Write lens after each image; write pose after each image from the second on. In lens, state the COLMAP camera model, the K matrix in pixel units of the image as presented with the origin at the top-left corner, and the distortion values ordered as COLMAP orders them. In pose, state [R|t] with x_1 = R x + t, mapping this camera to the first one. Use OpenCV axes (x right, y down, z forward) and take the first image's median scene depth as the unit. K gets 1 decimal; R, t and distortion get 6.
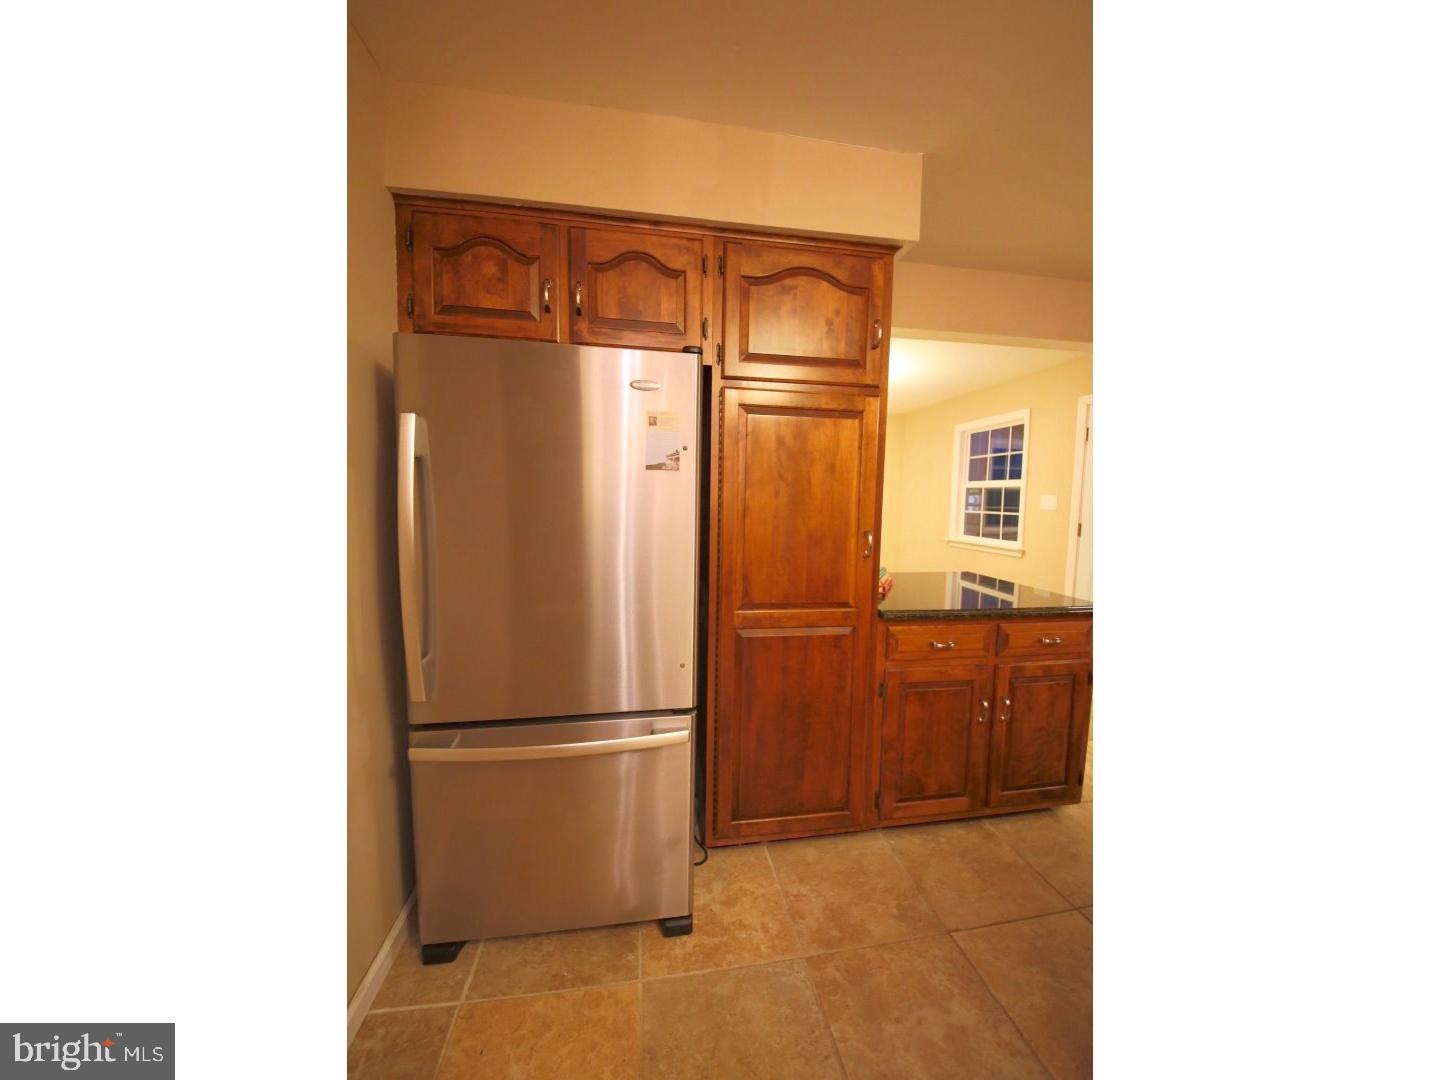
lens RADIAL K [[518.0, 0, 774.3], [0, 518.0, 547.3], [0, 0, 1]] dist [0.027215, -0.000394]
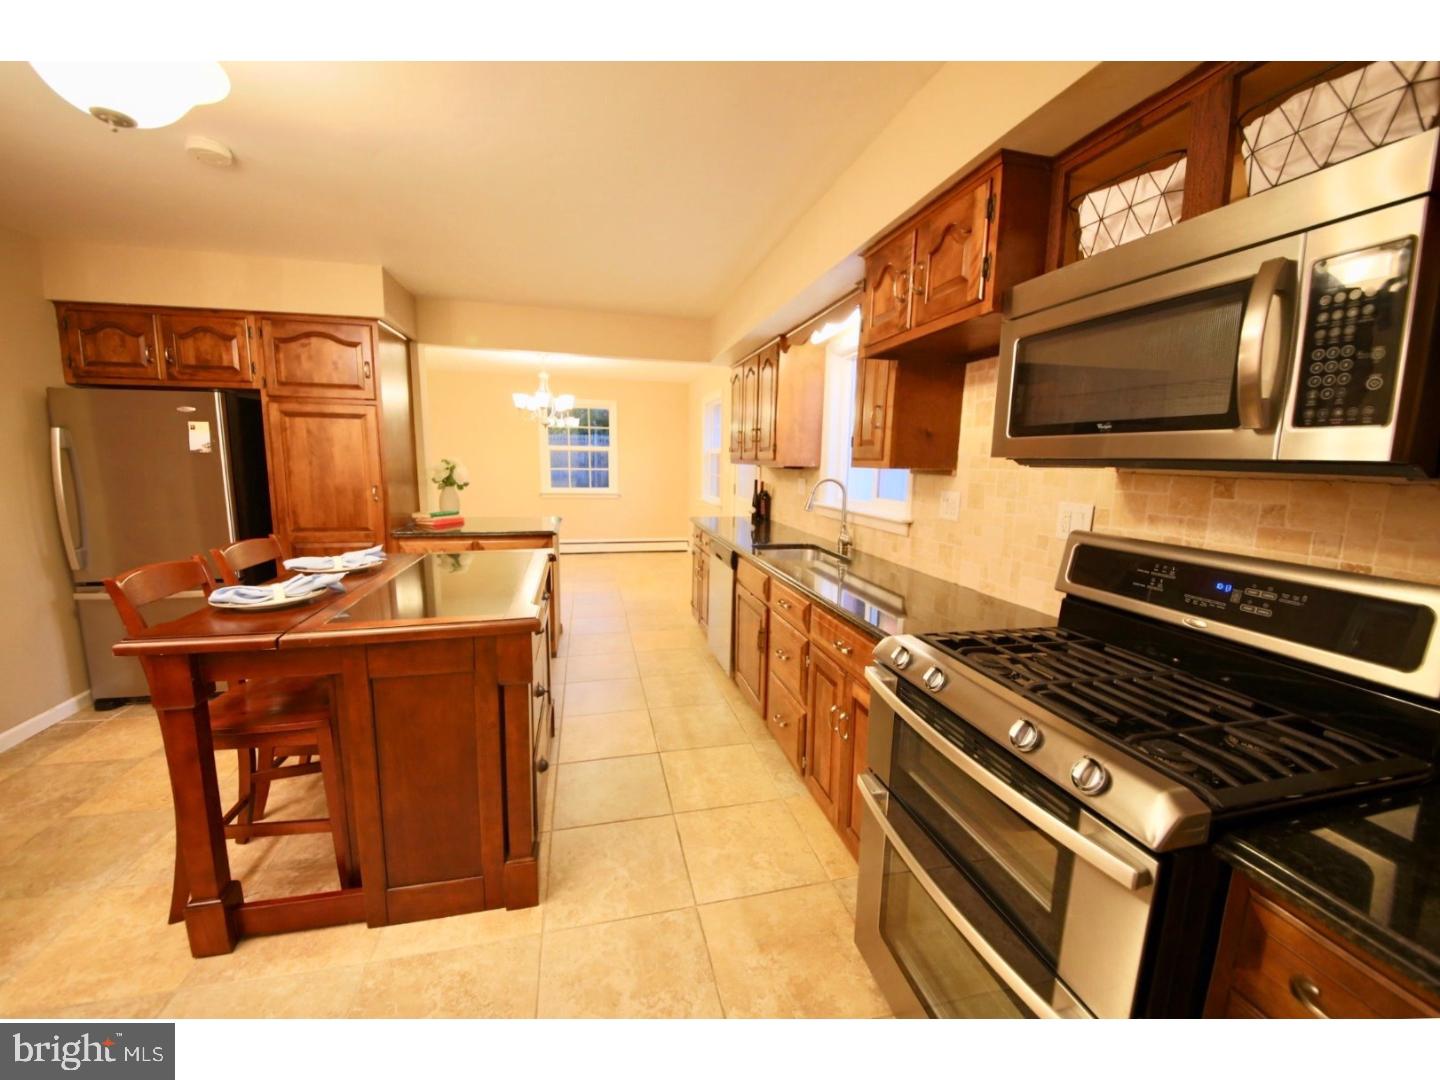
lens RADIAL K [[566.0, 0, 727.3], [0, 566.0, 534.3], [0, 0, 1]] dist [-0.008175, -0.000053]
pose [[0.998158, -0.012348, 0.059404, 1.241230], [0.008723, 0.998106, 0.060889, 0.027063], [-0.060043, -0.060258, 0.996375, -0.927642]]
